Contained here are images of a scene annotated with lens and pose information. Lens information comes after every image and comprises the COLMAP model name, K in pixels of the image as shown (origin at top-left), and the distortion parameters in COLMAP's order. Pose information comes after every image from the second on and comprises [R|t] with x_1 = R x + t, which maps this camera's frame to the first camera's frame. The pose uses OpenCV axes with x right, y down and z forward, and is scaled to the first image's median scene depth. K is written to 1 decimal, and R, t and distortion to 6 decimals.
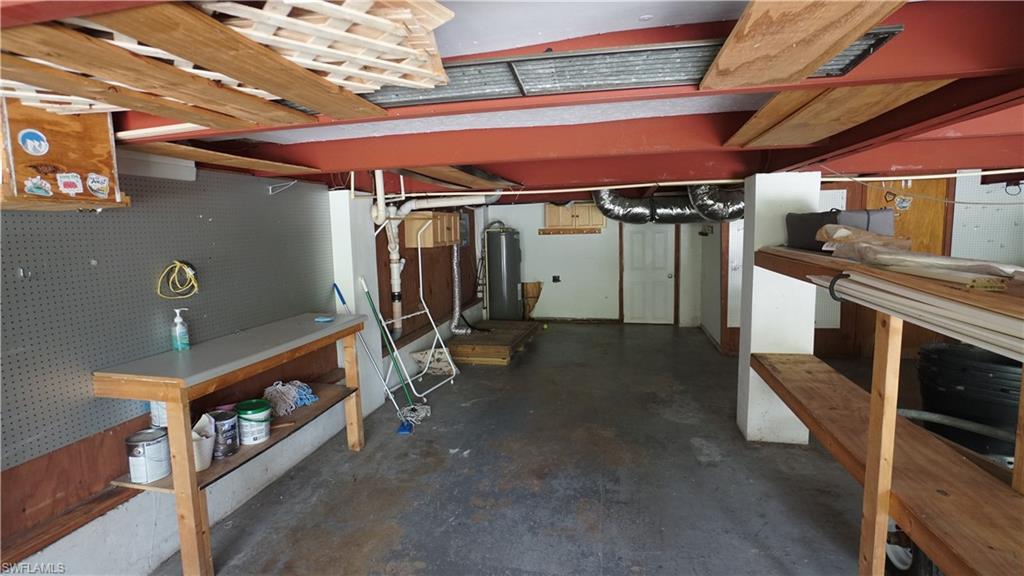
lens RADIAL K [[487.7, 0, 513.7], [0, 487.7, 284.2], [0, 0, 1]] dist [-0.027205, 0.003322]
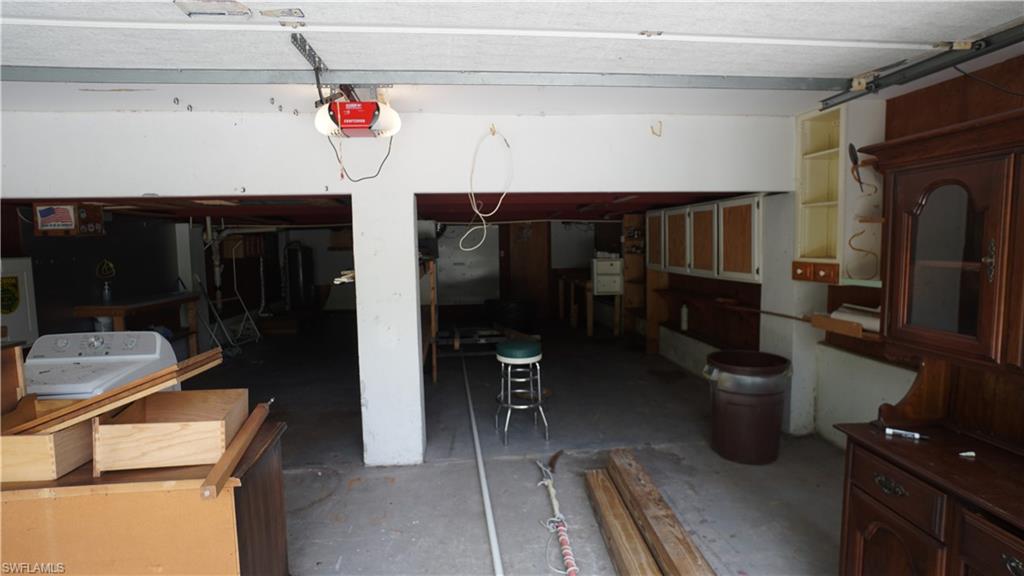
lens RADIAL K [[487.7, 0, 507.0], [0, 487.7, 288.1], [0, 0, 1]] dist [-0.027205, 0.003322]
pose [[0.948902, -0.014685, 0.315228, 0.166322], [0.024727, 0.999305, -0.027879, 0.097450], [-0.314600, 0.034249, 0.948606, -0.838378]]
